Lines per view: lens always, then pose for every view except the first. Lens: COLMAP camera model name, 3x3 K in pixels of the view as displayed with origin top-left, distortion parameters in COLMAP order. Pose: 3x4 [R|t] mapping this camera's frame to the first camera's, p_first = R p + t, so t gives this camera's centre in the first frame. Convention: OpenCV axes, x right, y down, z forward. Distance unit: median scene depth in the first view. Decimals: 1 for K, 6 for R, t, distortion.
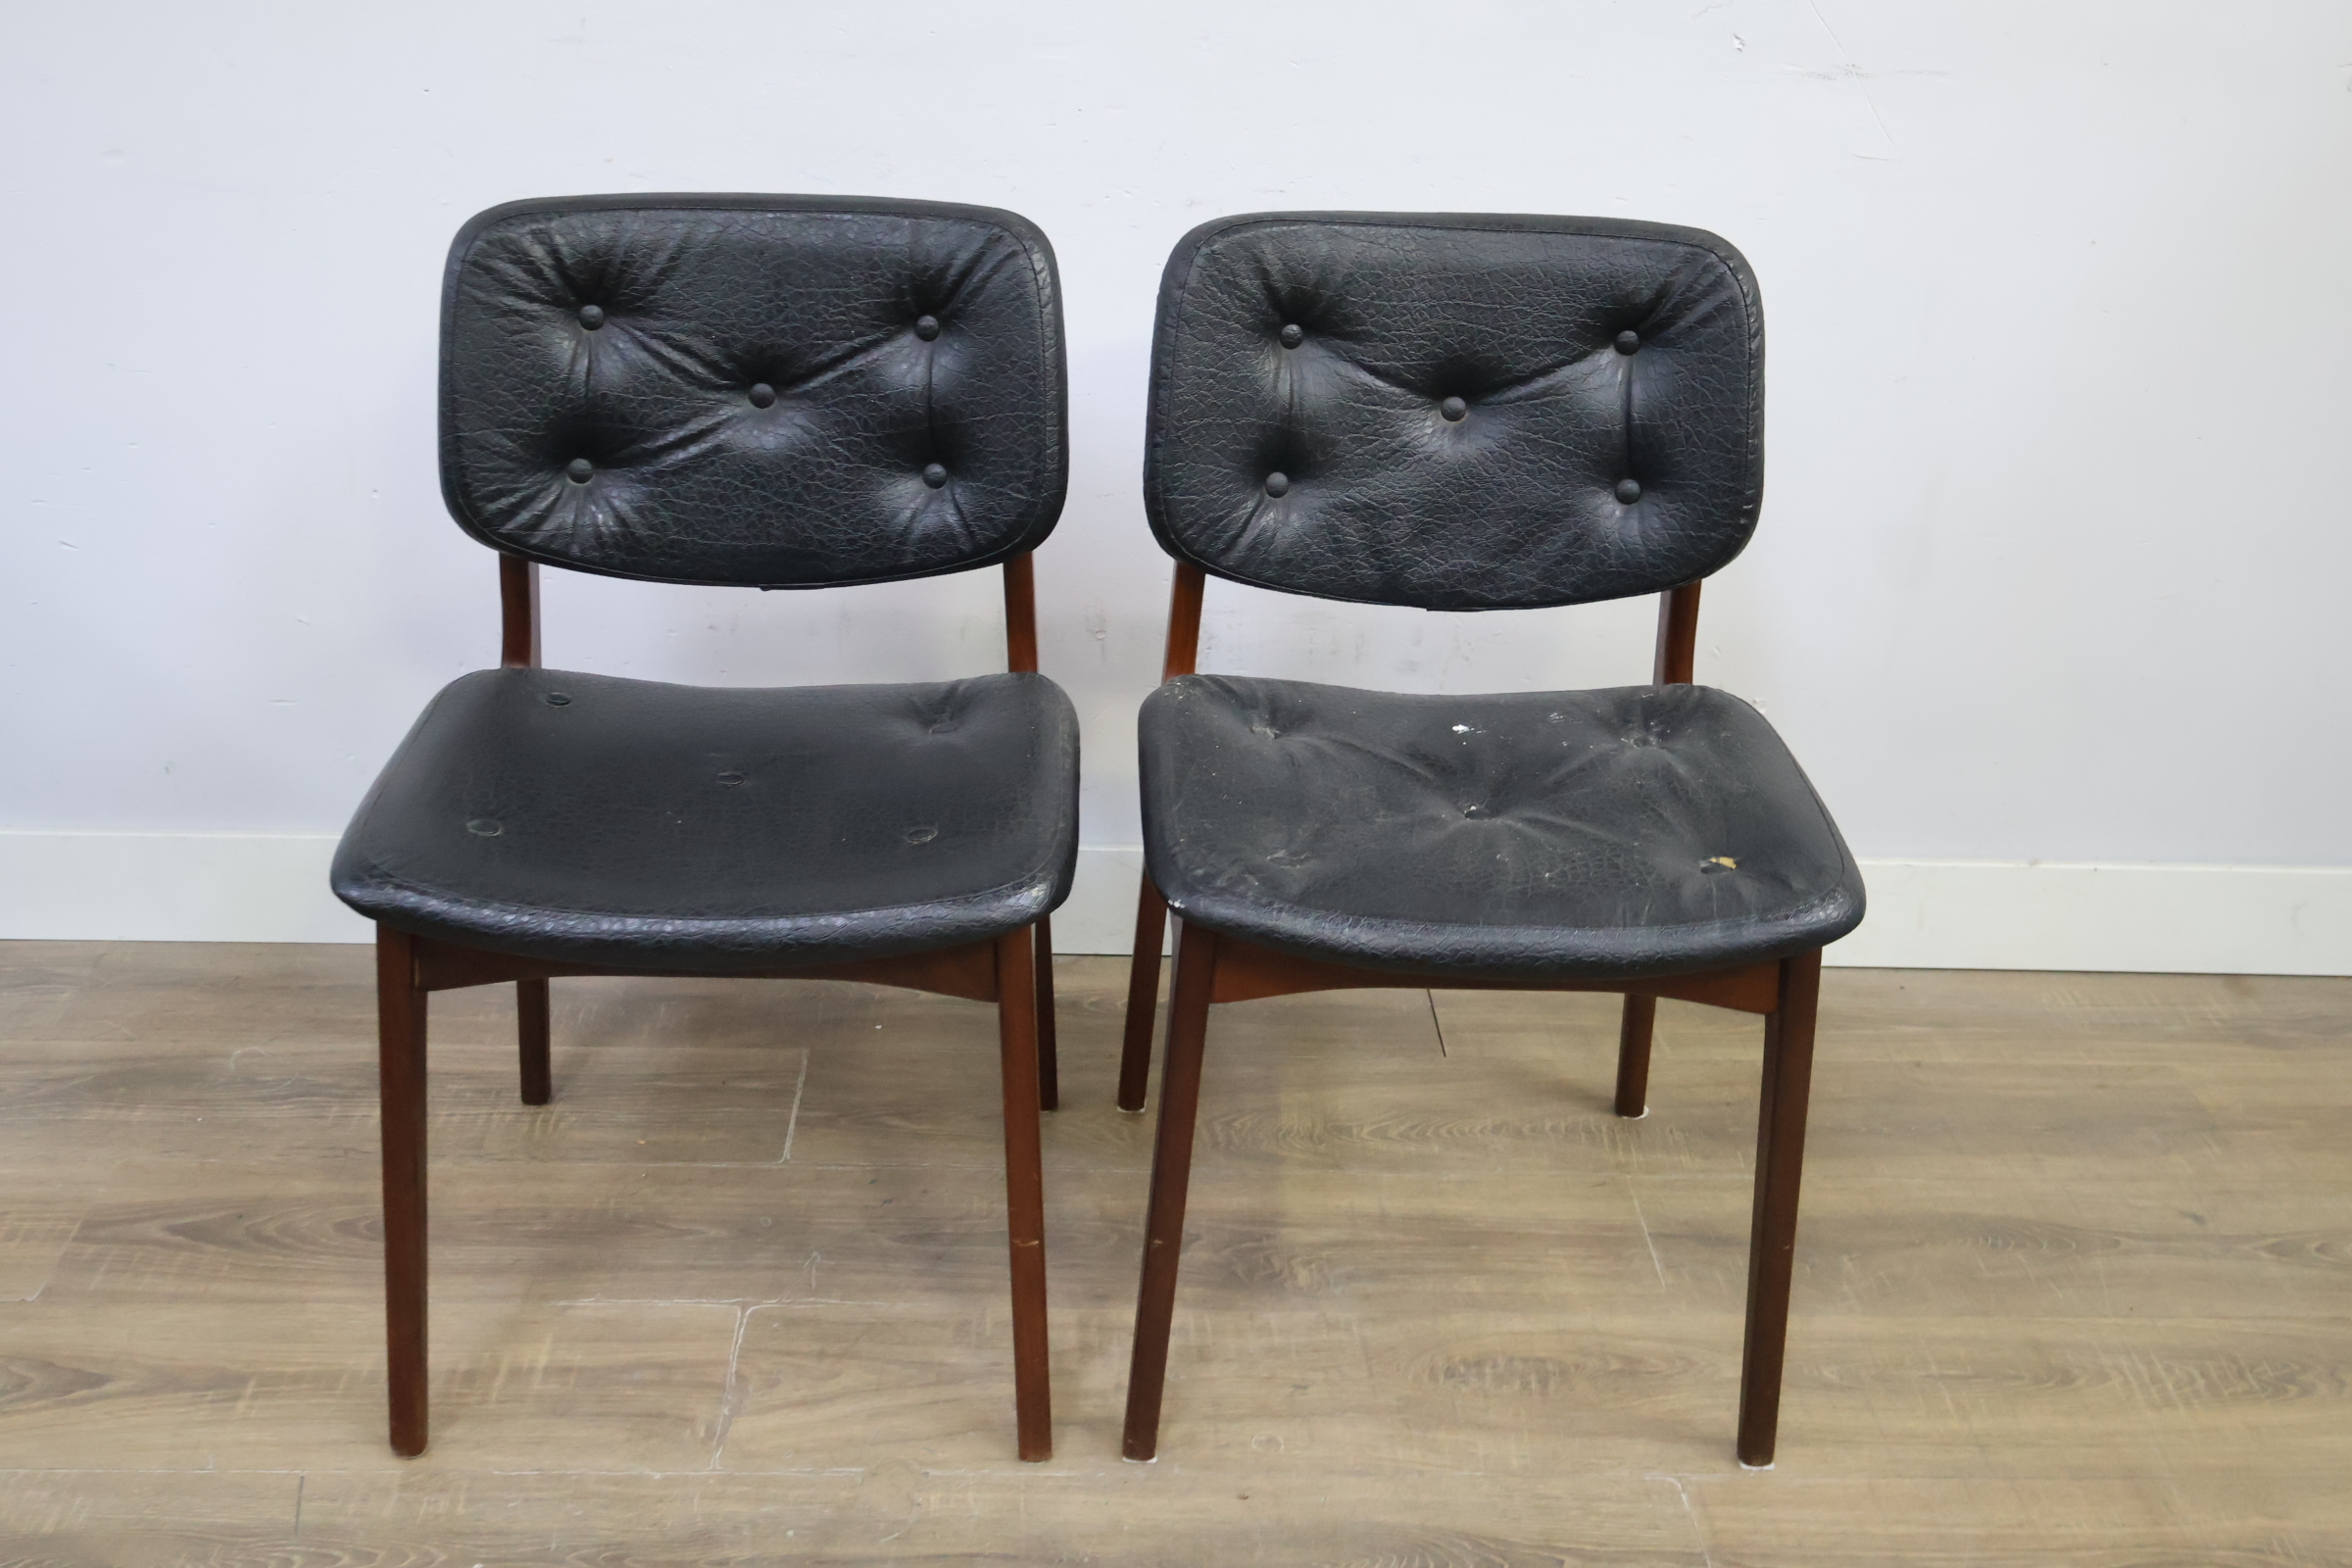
lens RADIAL K [[2556.5, 0, 1169.1], [0, 2556.5, 782.4], [0, 0, 1]] dist [-0.004526, 0.000000]
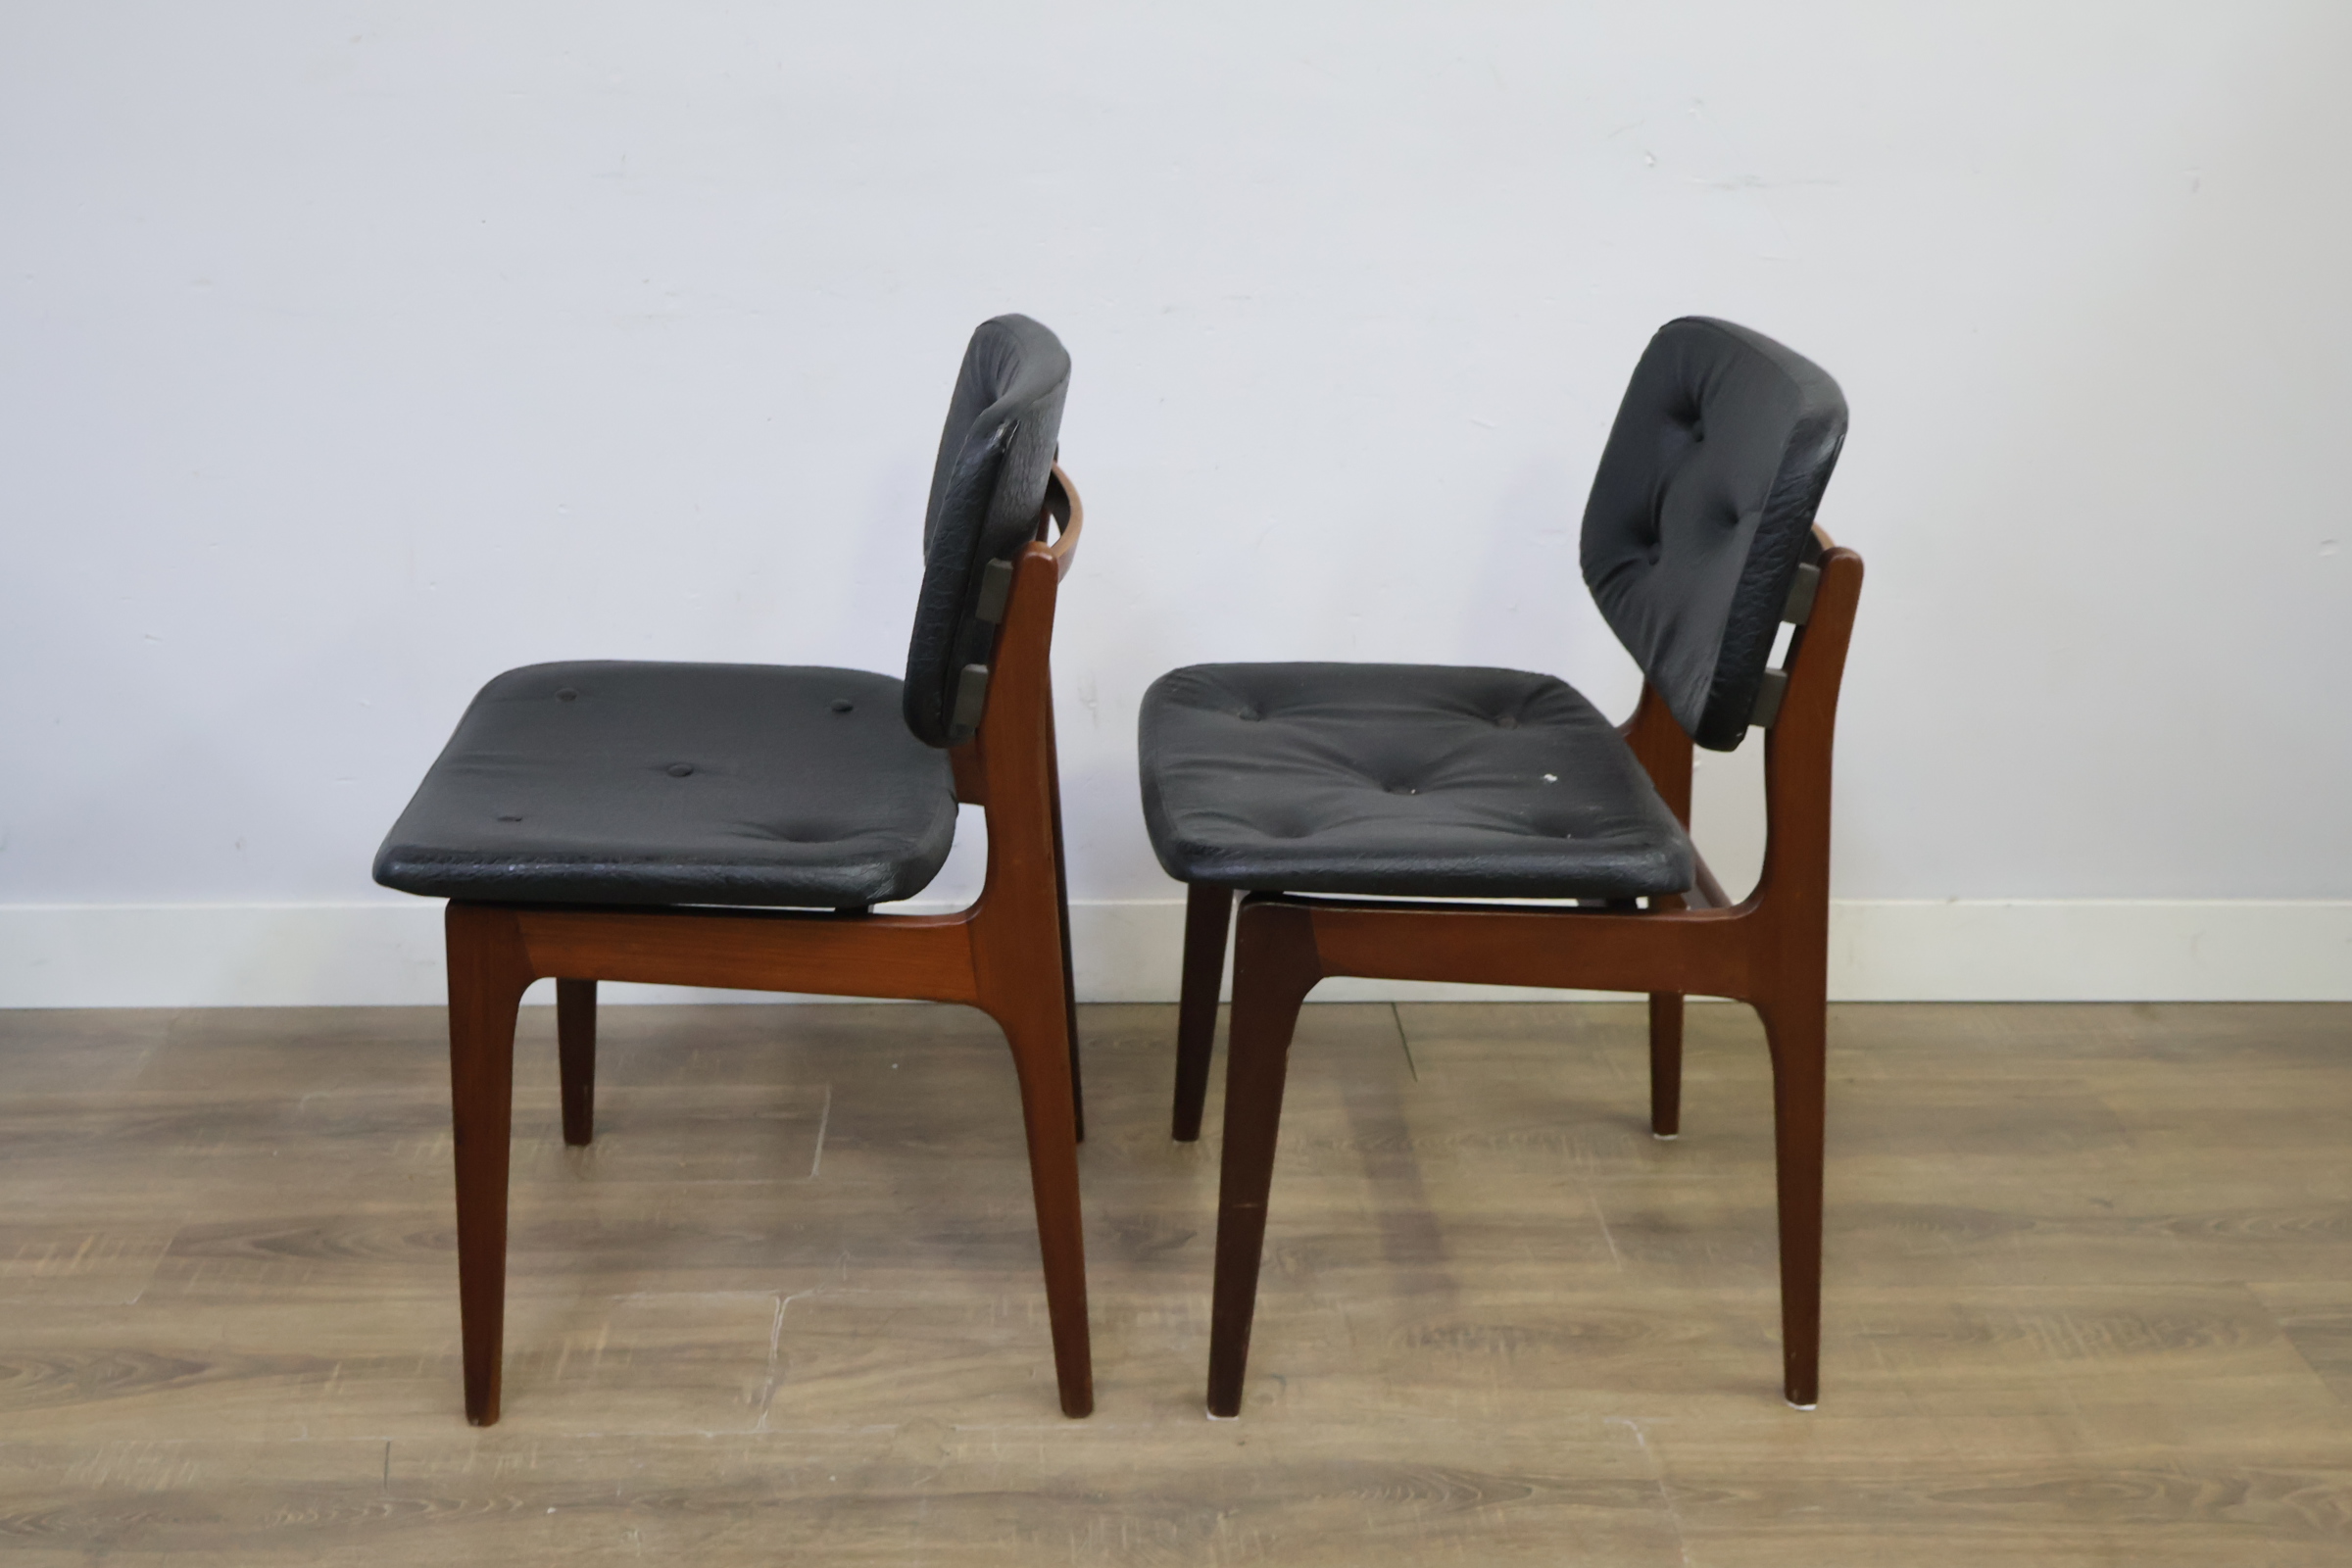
lens RADIAL K [[2556.5, 0, 1164.0], [0, 2556.5, 782.1], [0, 0, 1]] dist [-0.004526, 0.000000]
pose [[0.999769, -0.020029, 0.007834, -0.006573], [0.020542, 0.997195, -0.071980, 0.067928], [-0.006370, 0.072124, 0.997375, -0.113524]]
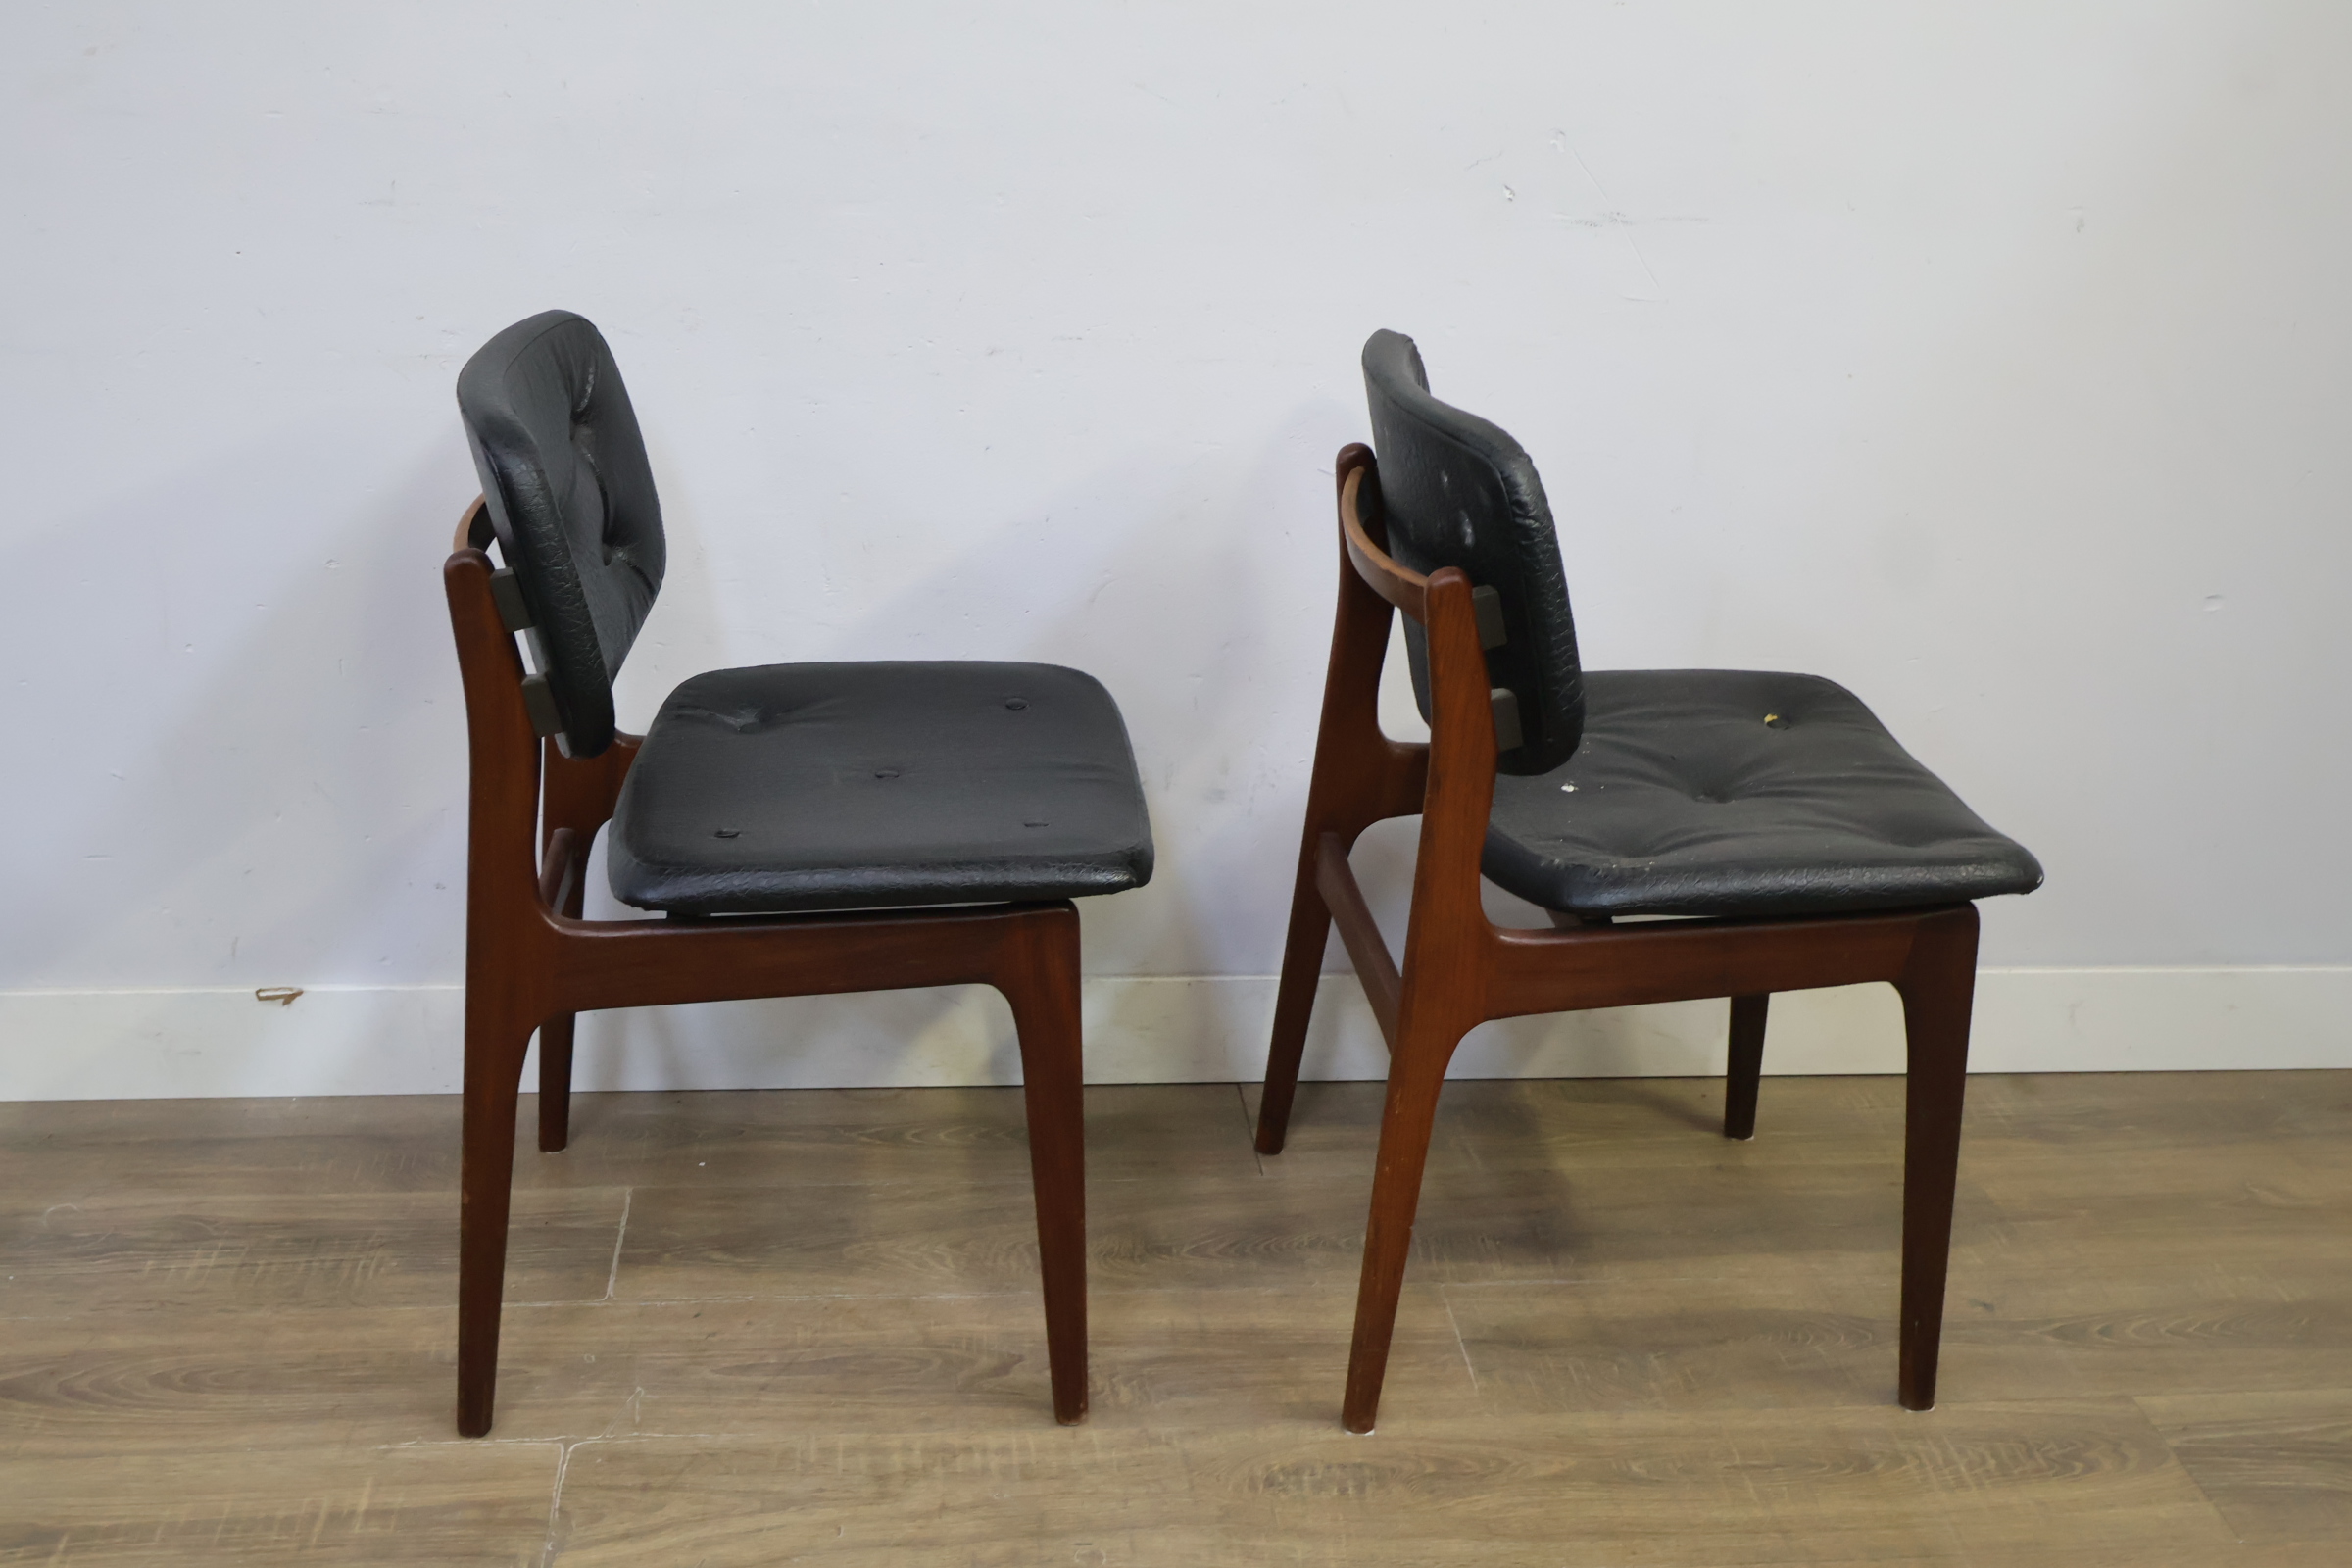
lens RADIAL K [[2556.5, 0, 1164.5], [0, 2556.5, 782.7], [0, 0, 1]] dist [-0.004526, 0.000000]
pose [[0.997880, -0.023133, 0.060834, 0.012725], [0.026693, 0.997938, -0.058369, 0.011400], [-0.059358, 0.059869, 0.996440, -0.028686]]
